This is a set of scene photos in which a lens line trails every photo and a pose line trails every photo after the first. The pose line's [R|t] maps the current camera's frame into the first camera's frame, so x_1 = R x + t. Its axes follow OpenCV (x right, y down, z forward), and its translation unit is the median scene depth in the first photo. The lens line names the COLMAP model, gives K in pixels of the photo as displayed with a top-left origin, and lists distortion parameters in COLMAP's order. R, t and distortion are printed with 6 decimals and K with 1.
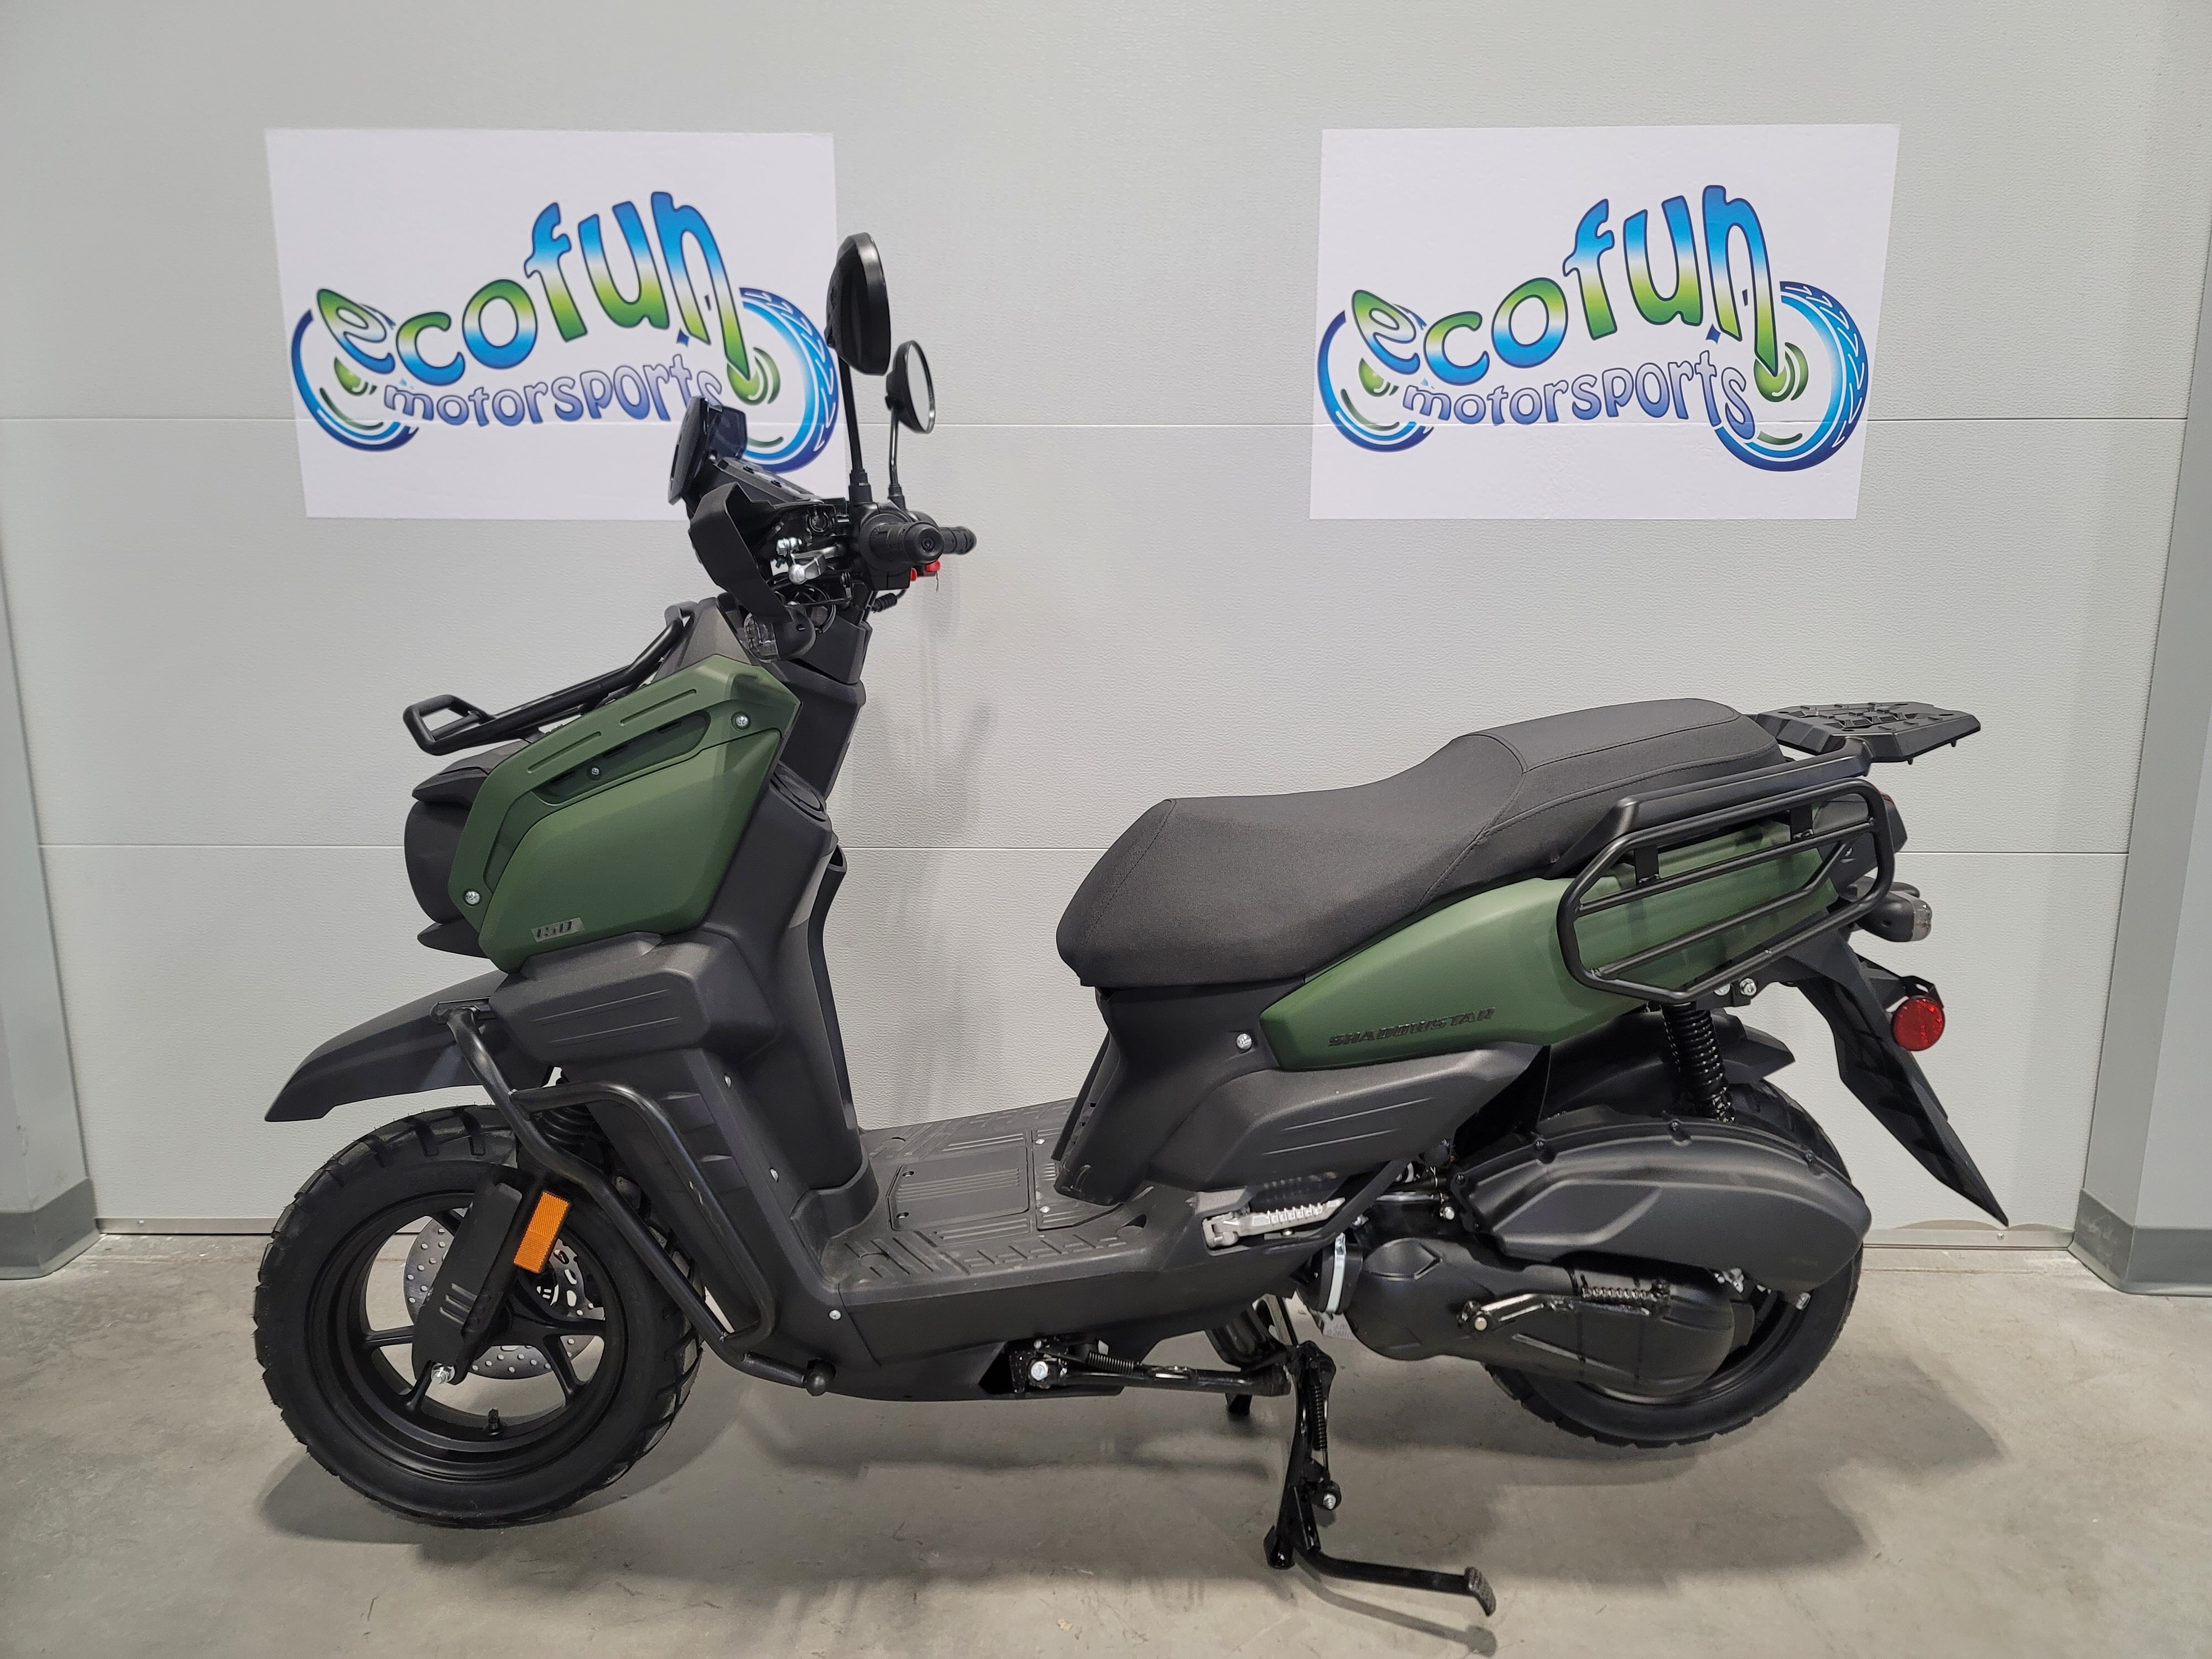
lens RADIAL K [[1603.6, 0, 1117.6], [0, 1603.6, 857.0], [0, 0, 1]] dist [0.099973, -0.086868]
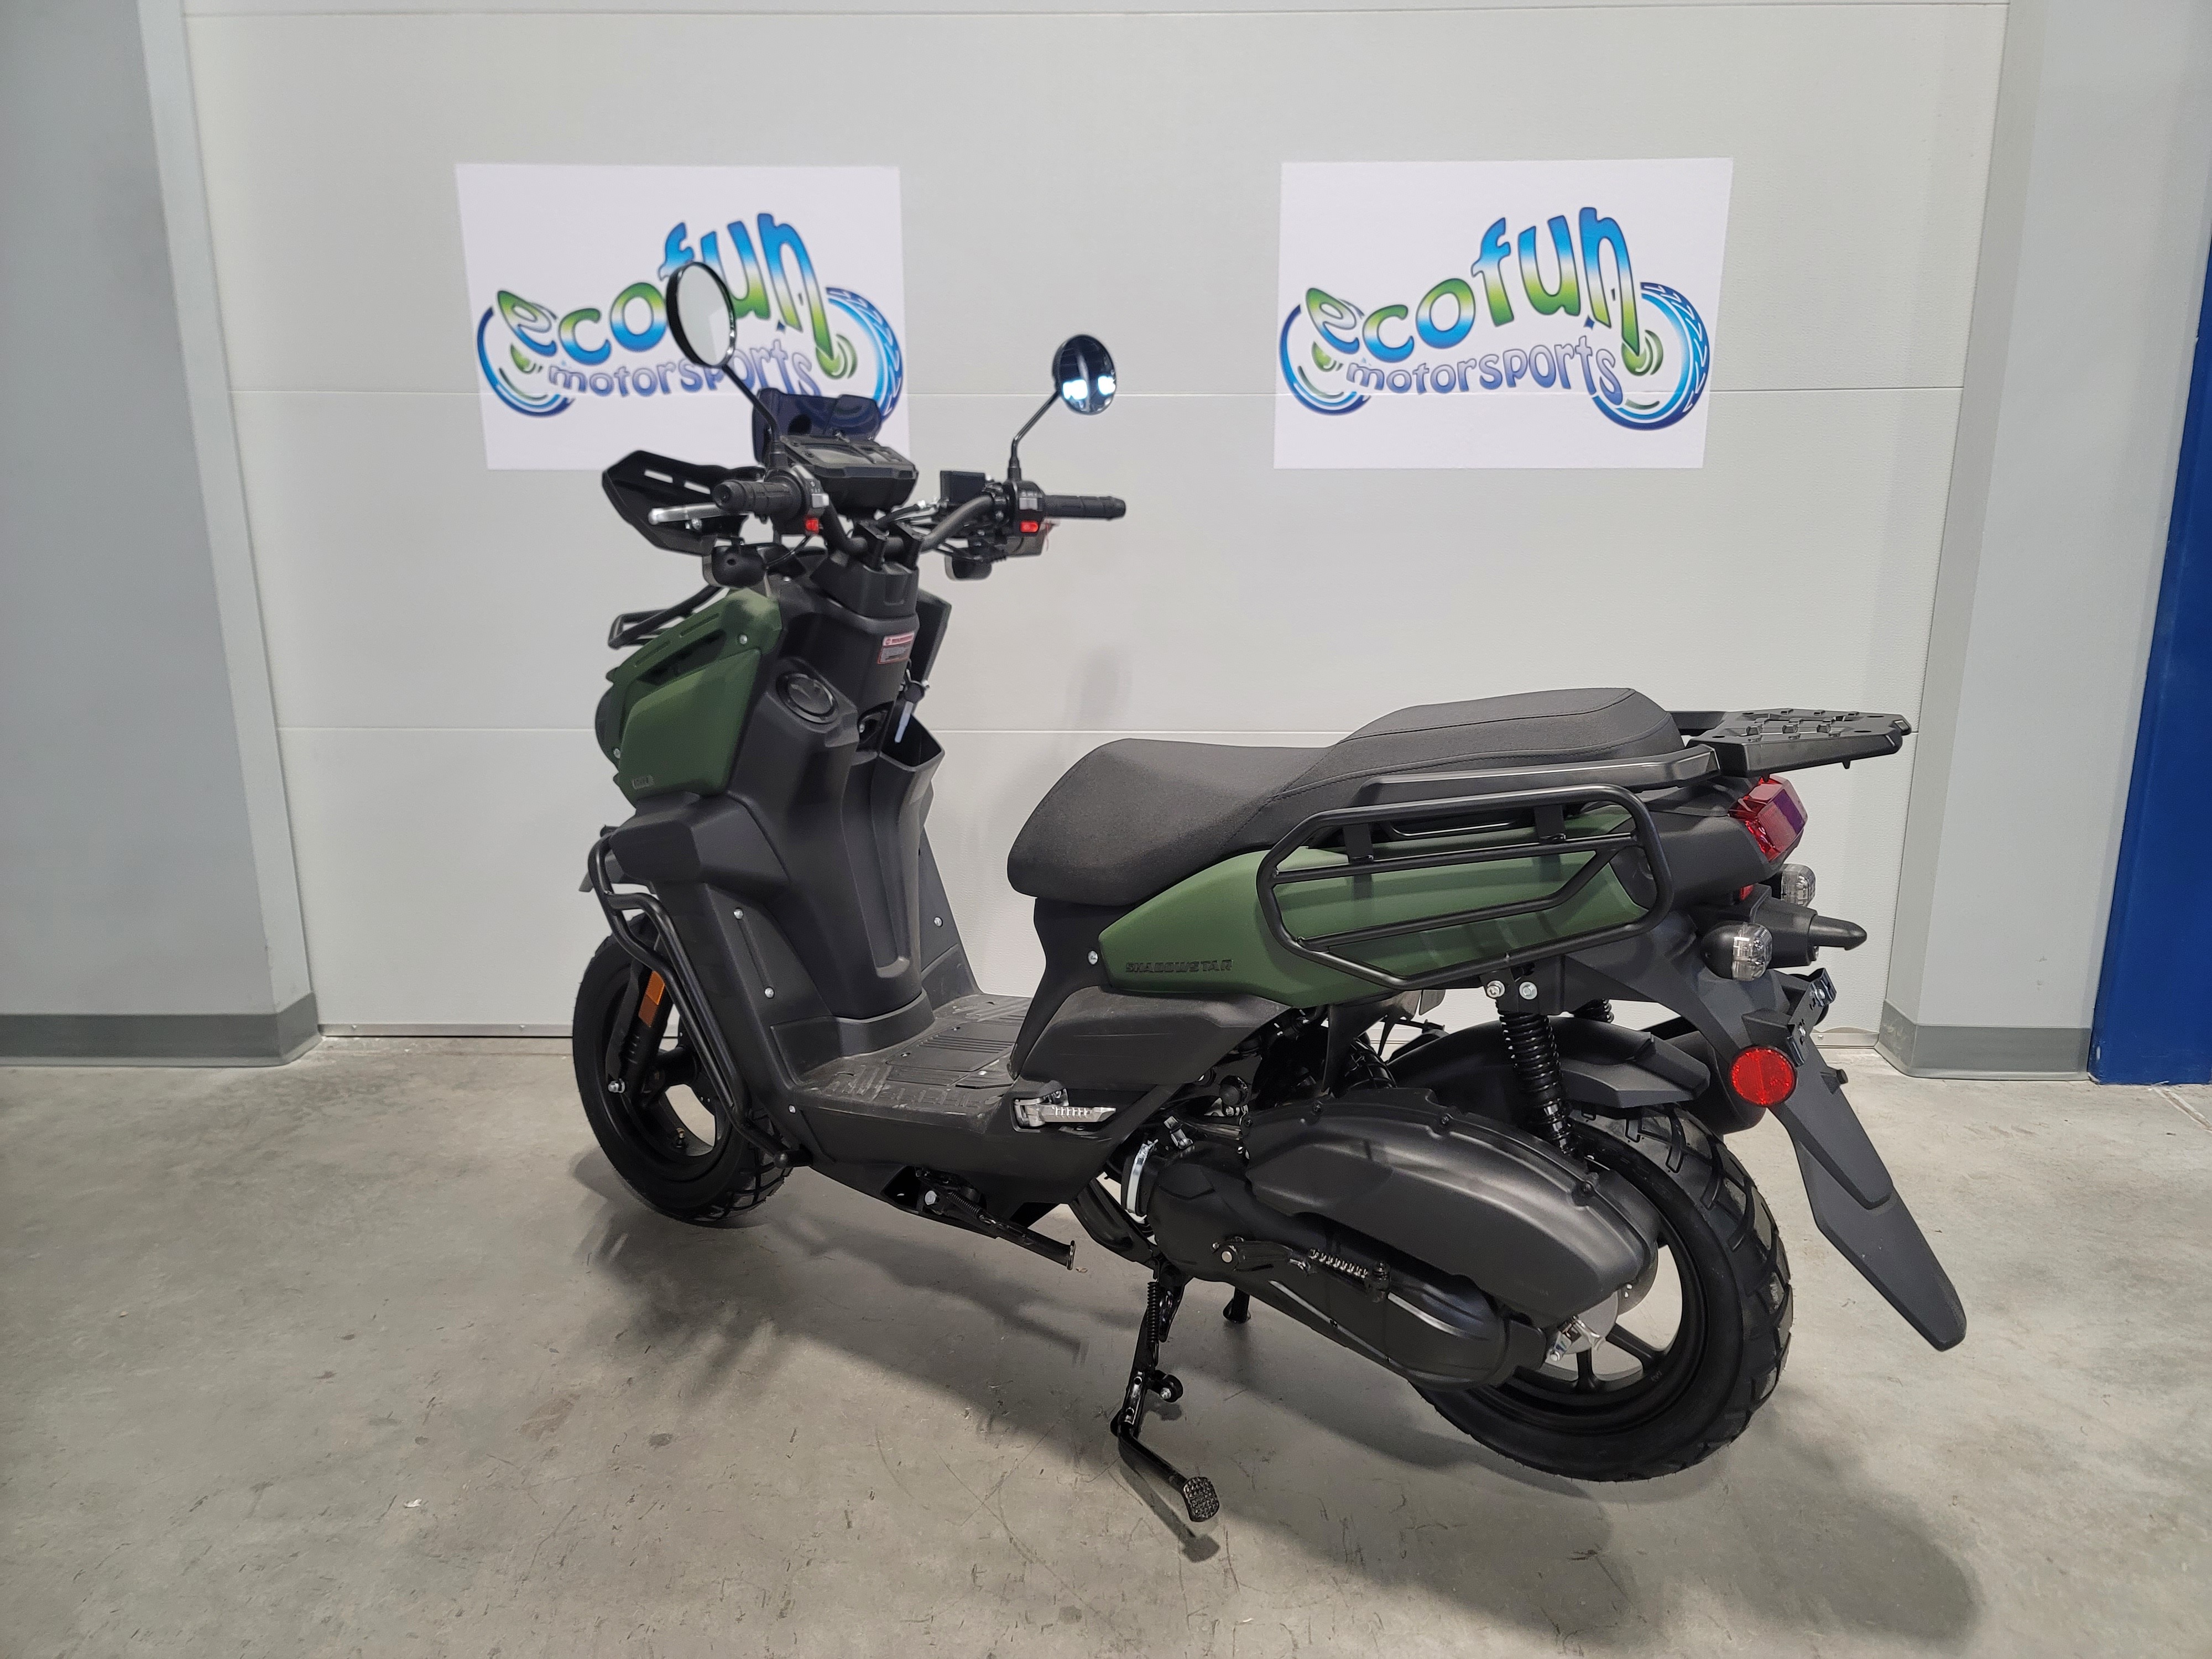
lens RADIAL K [[1603.6, 0, 1126.4], [0, 1603.6, 826.7], [0, 0, 1]] dist [0.099973, -0.086868]
pose [[0.999976, -0.000381, -0.006886, 0.011952], [0.000588, 0.999548, 0.030051, 0.034377], [0.006872, -0.030054, 0.999525, -0.281511]]
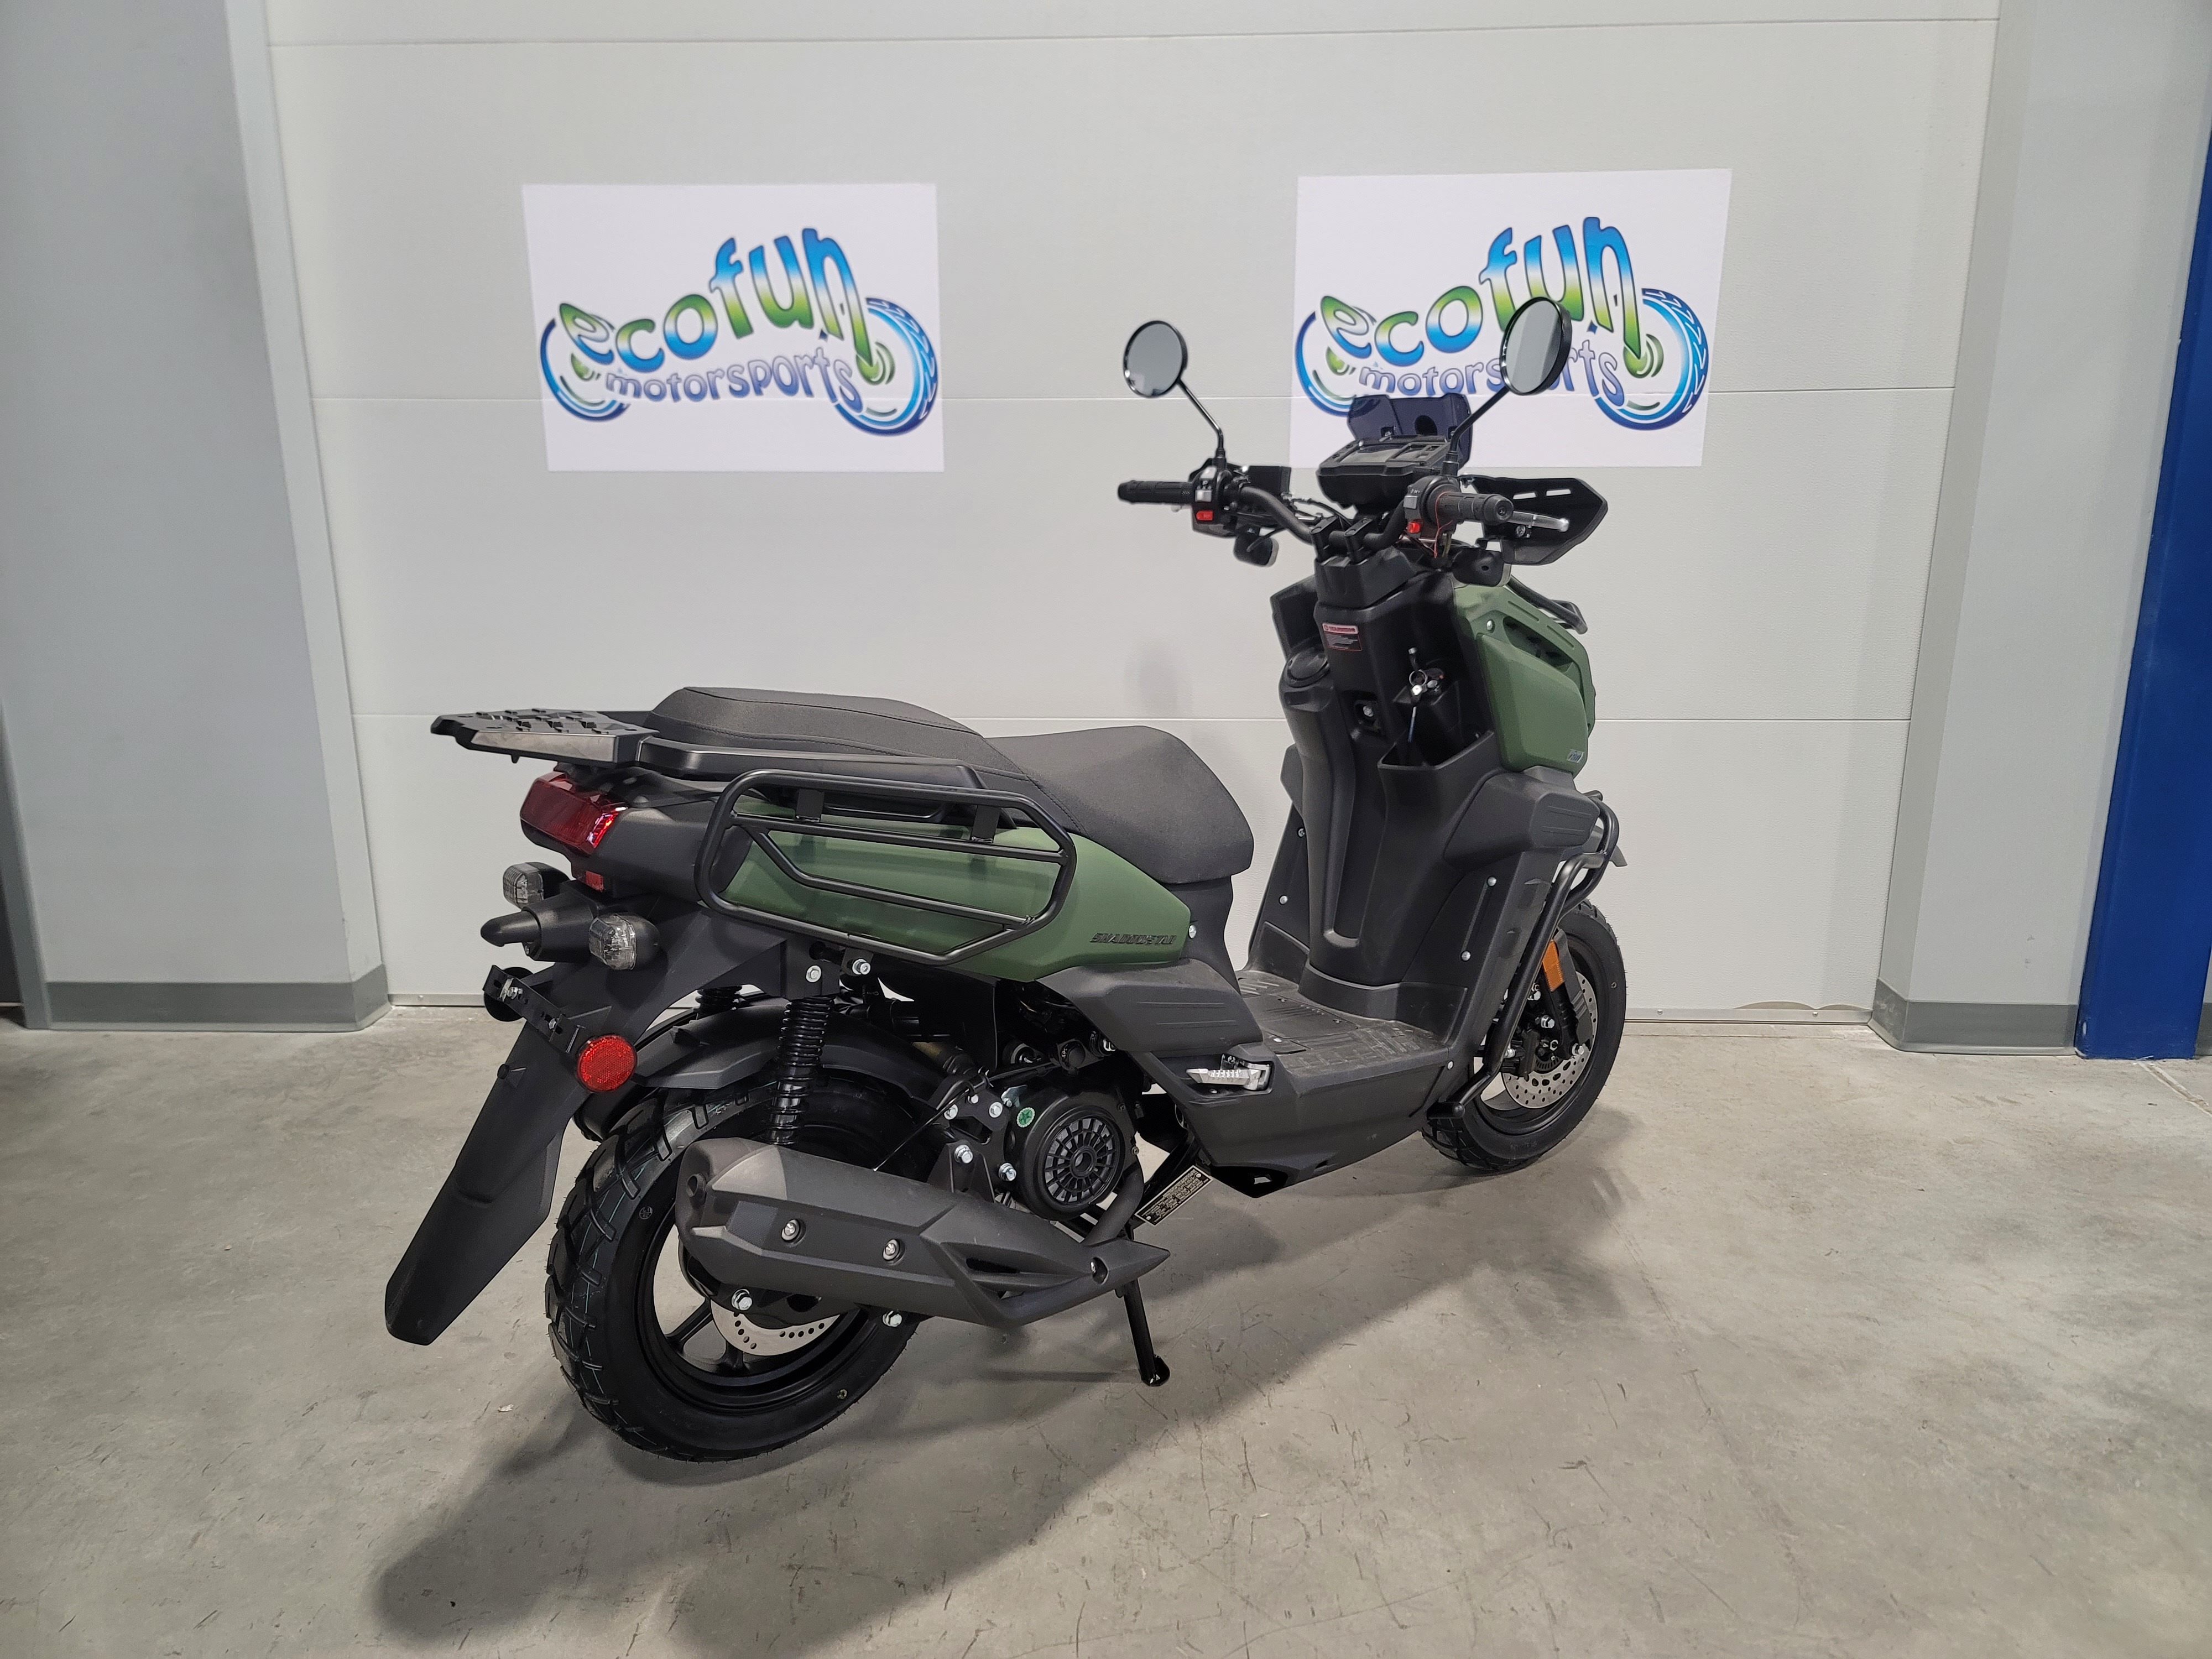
lens RADIAL K [[1603.6, 0, 1100.1], [0, 1603.6, 833.5], [0, 0, 1]] dist [0.099973, -0.086868]
pose [[0.999553, 0.002375, -0.029801, 0.003353], [-0.001421, 0.999488, 0.031973, 0.050940], [0.029862, -0.031916, 0.999044, -0.351628]]
